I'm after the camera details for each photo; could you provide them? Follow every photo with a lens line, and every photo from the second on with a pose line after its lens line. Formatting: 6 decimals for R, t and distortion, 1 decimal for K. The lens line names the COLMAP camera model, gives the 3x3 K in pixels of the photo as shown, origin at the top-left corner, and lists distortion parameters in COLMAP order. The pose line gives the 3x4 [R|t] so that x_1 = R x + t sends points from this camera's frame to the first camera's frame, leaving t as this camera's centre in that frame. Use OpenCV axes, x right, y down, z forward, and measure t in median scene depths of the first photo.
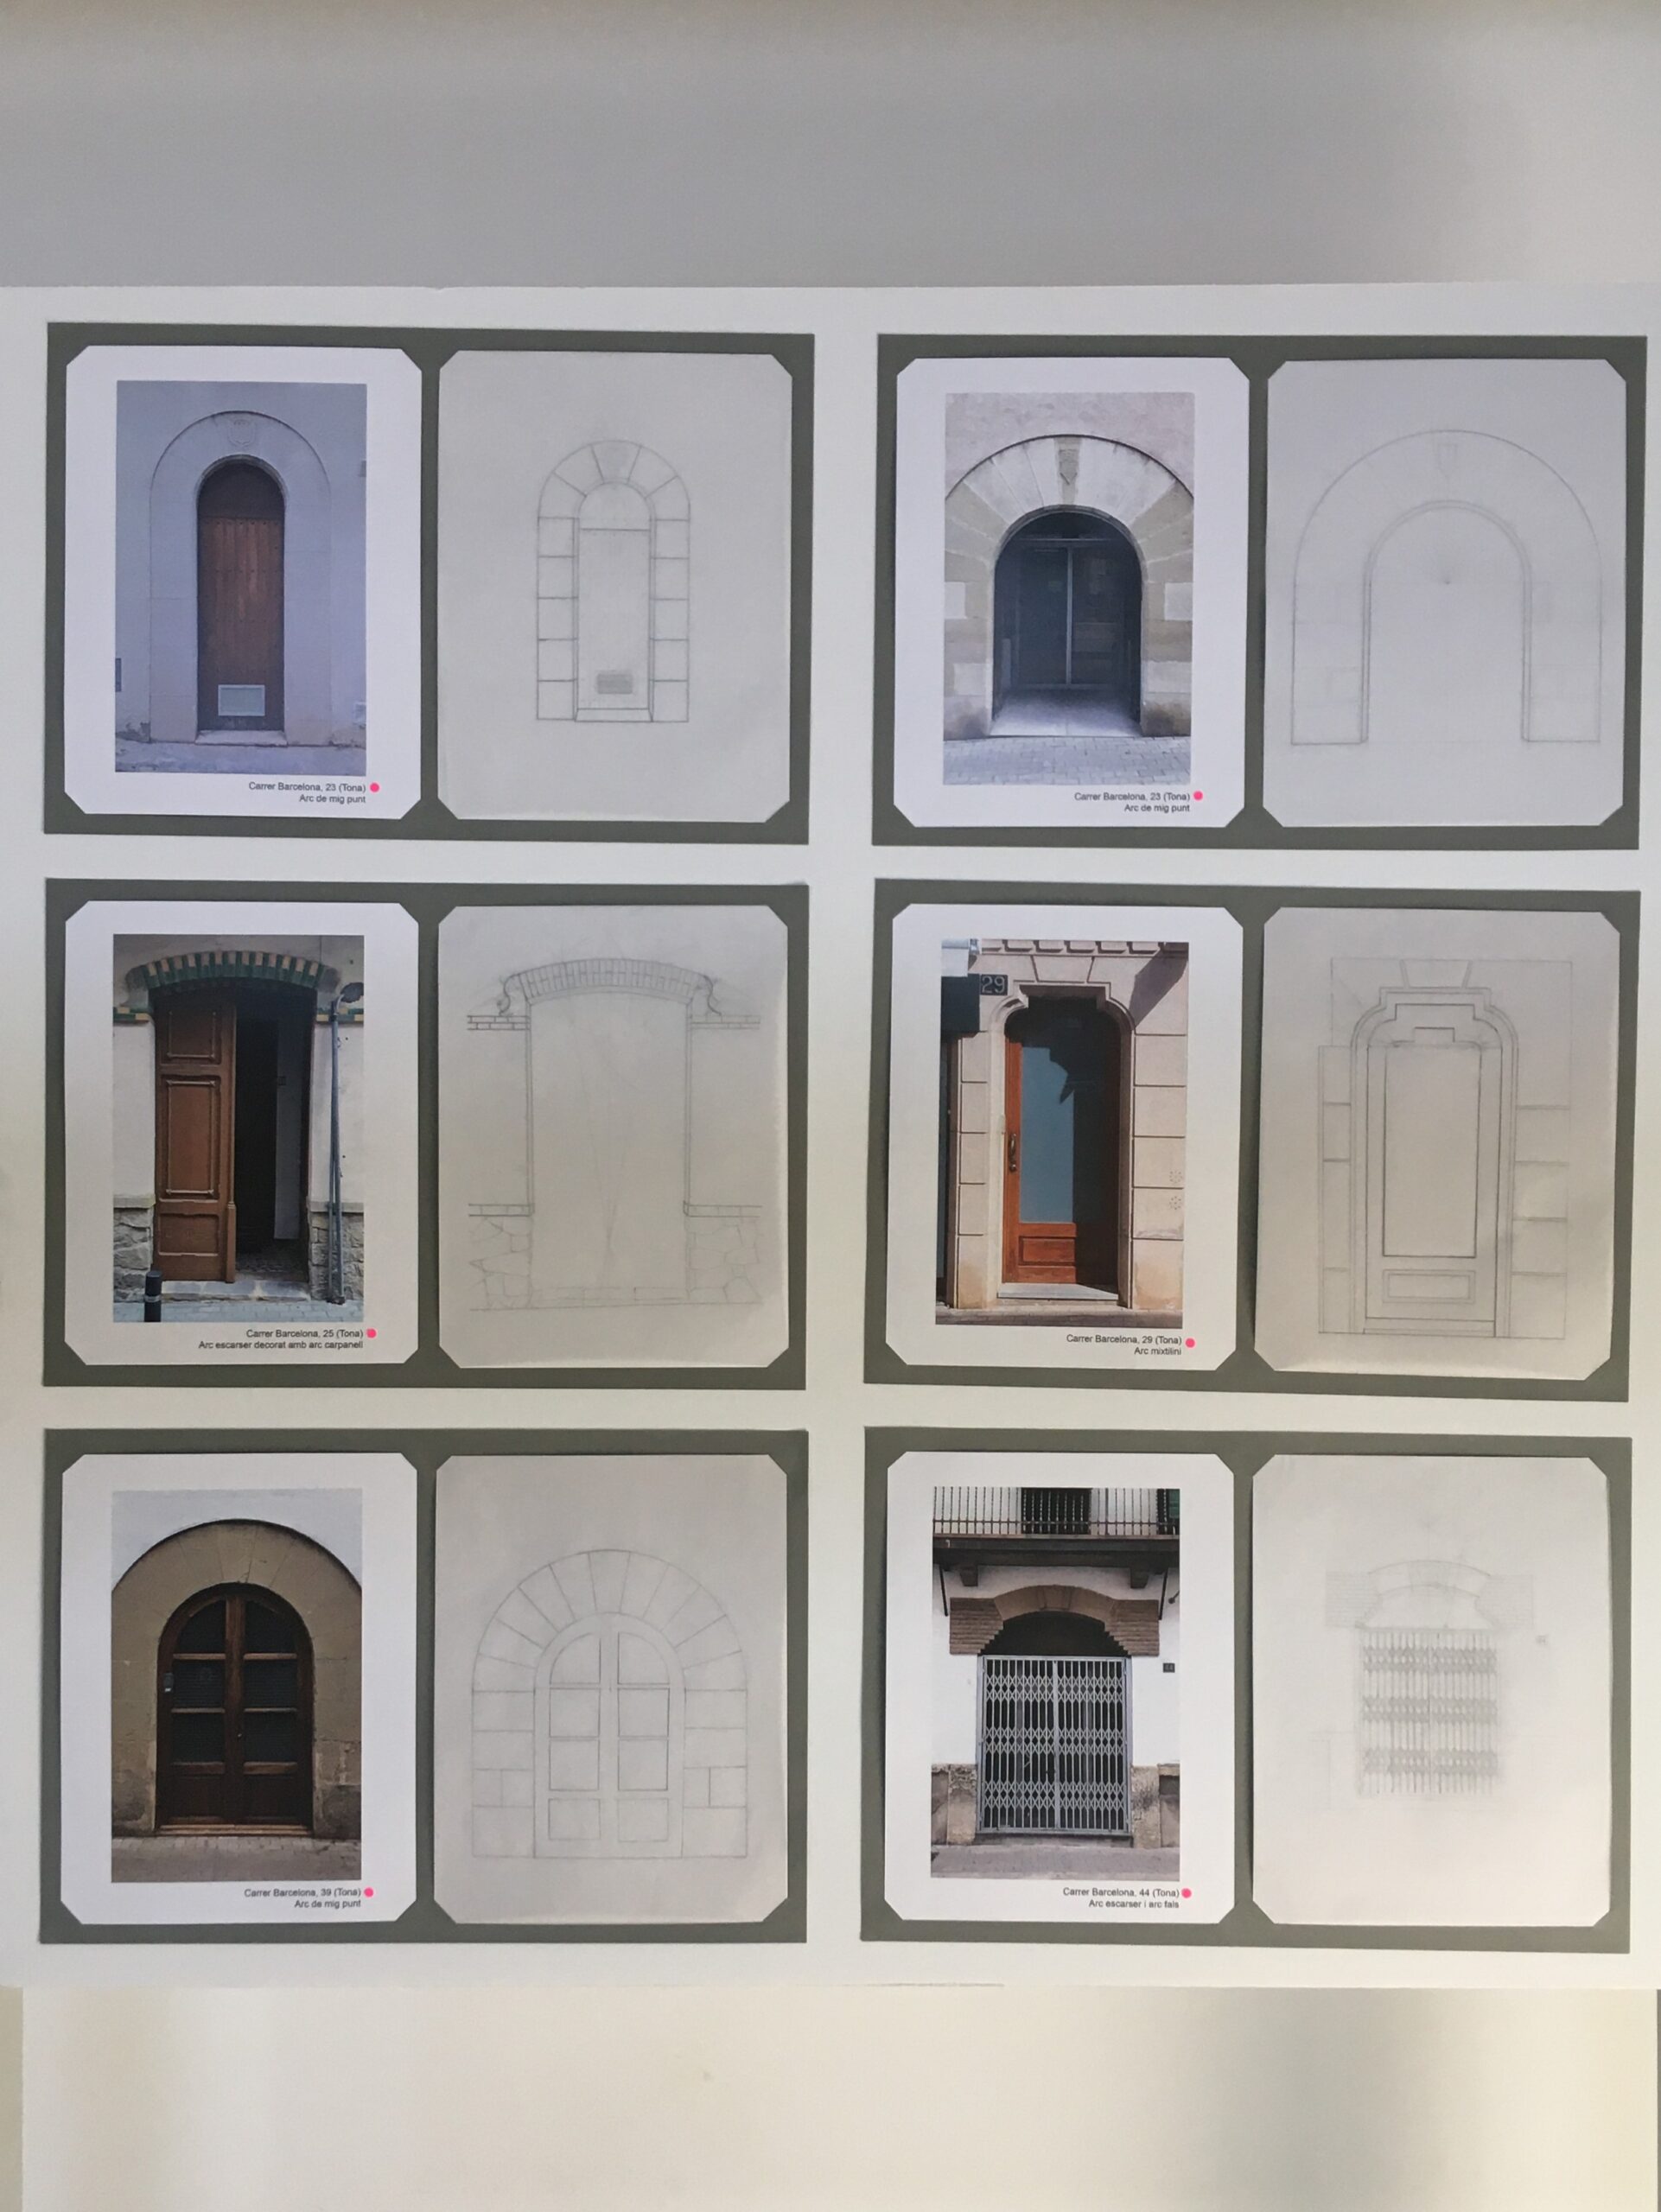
lens RADIAL K [[1920.3, 0, 830.0], [0, 1920.3, 1100.1], [0, 0, 1]] dist [0.091509, -0.046975]
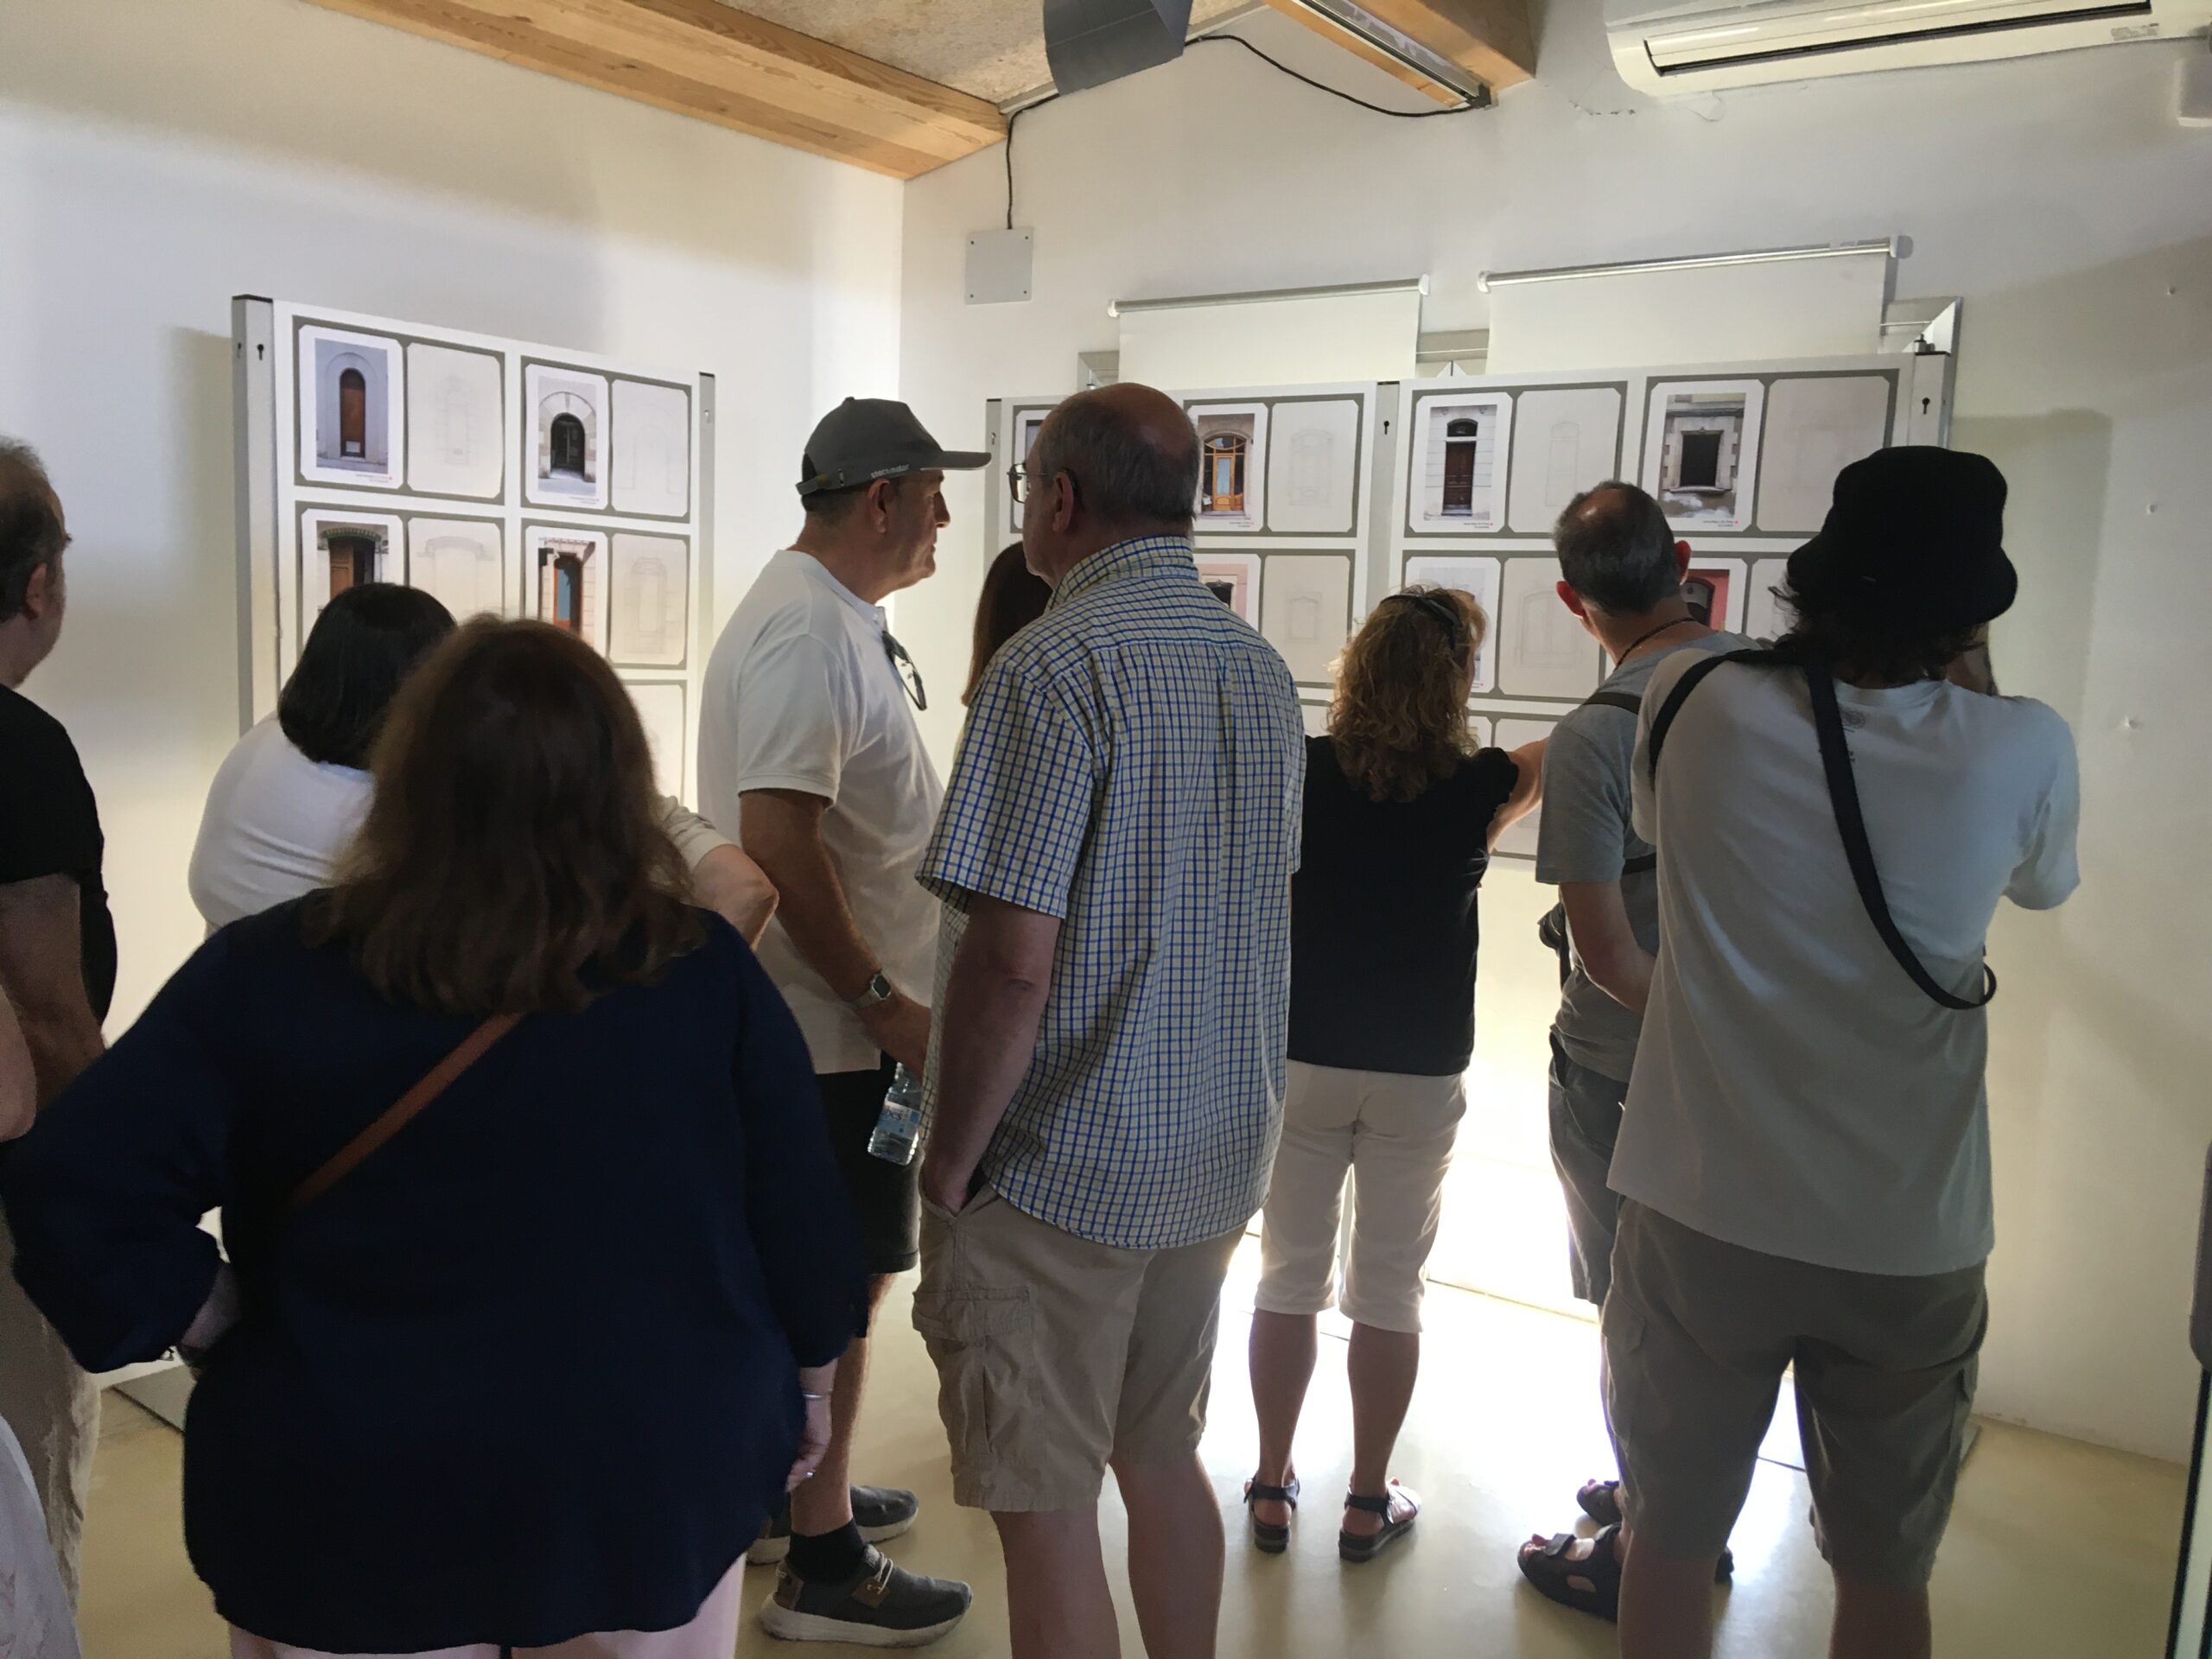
lens RADIAL K [[1920.2, 0, 1100.5], [0, 1920.2, 838.5], [0, 0, 1]] dist [0.091509, -0.046975]
pose [[0.571608, -0.077790, 0.816831, -2.233802], [-0.032841, 0.992529, 0.117505, 0.011626], [-0.819869, -0.093993, 0.564783, -1.825502]]
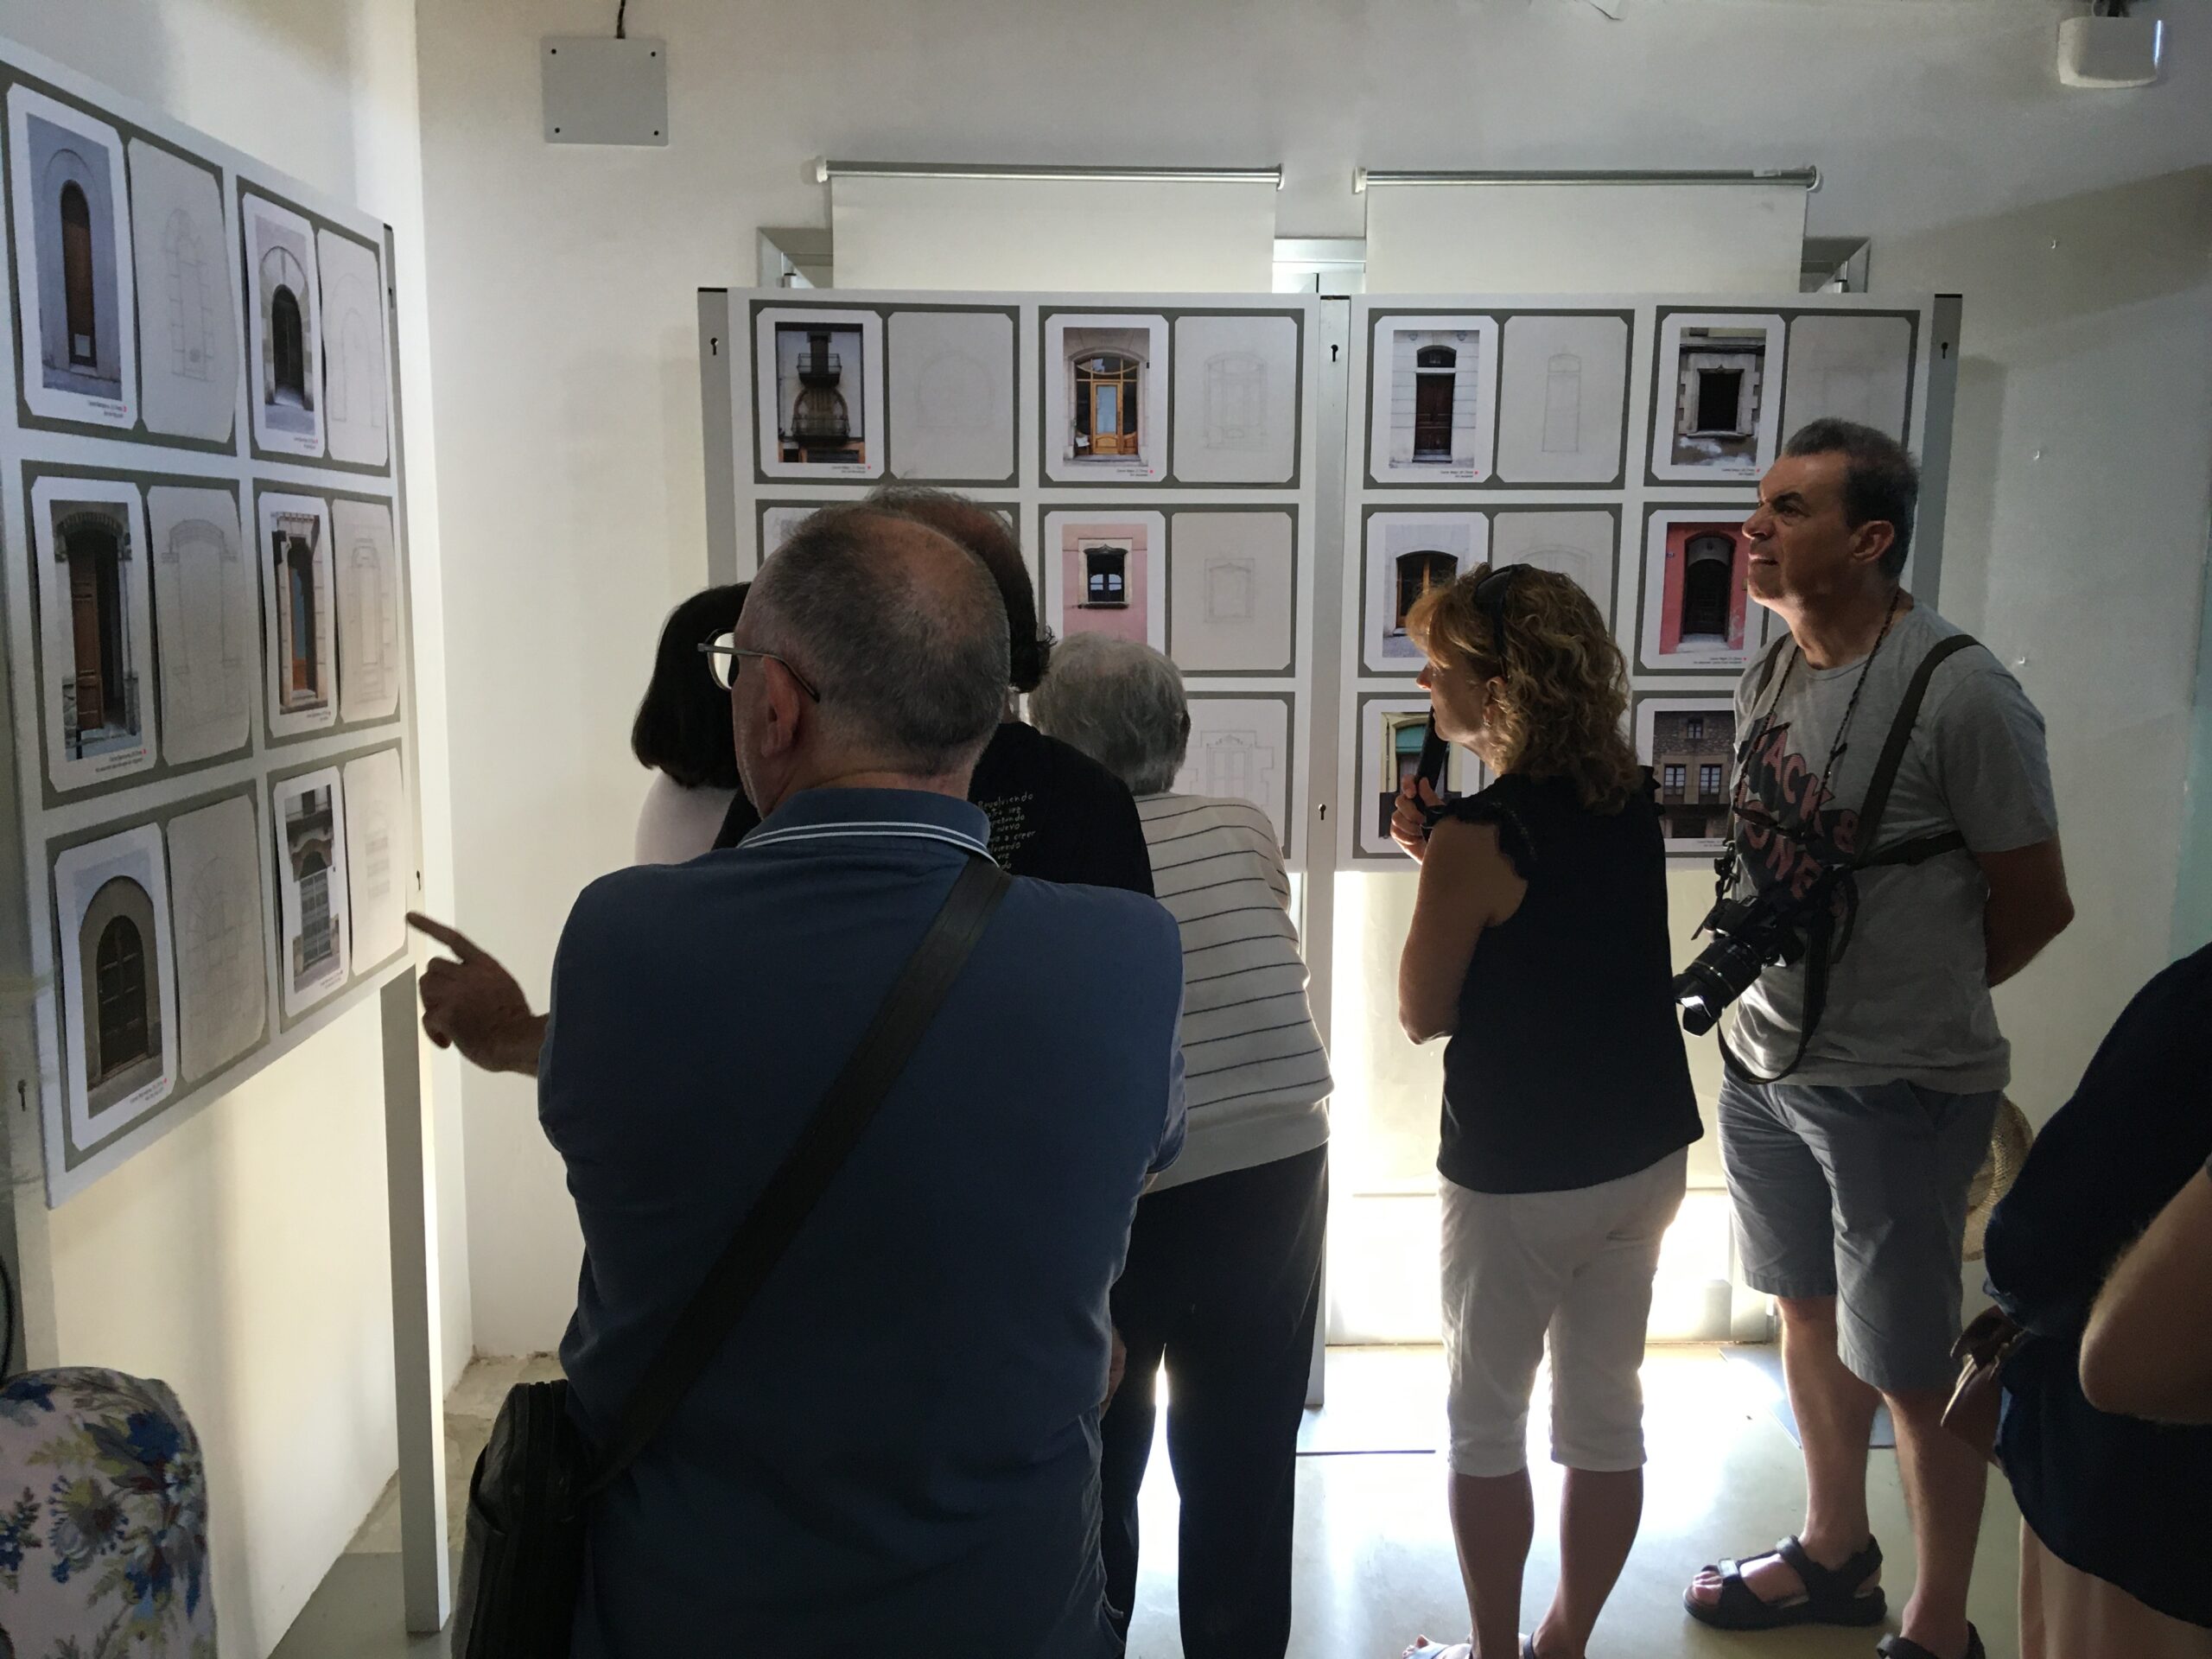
lens RADIAL K [[1920.2, 0, 1102.0], [0, 1920.2, 825.1], [0, 0, 1]] dist [0.091509, -0.046975]
pose [[-0.045177, -0.145883, 0.988270, -1.919645], [-0.001957, 0.989291, 0.145945, -0.060306], [-0.998977, 0.004660, -0.044979, 0.271924]]
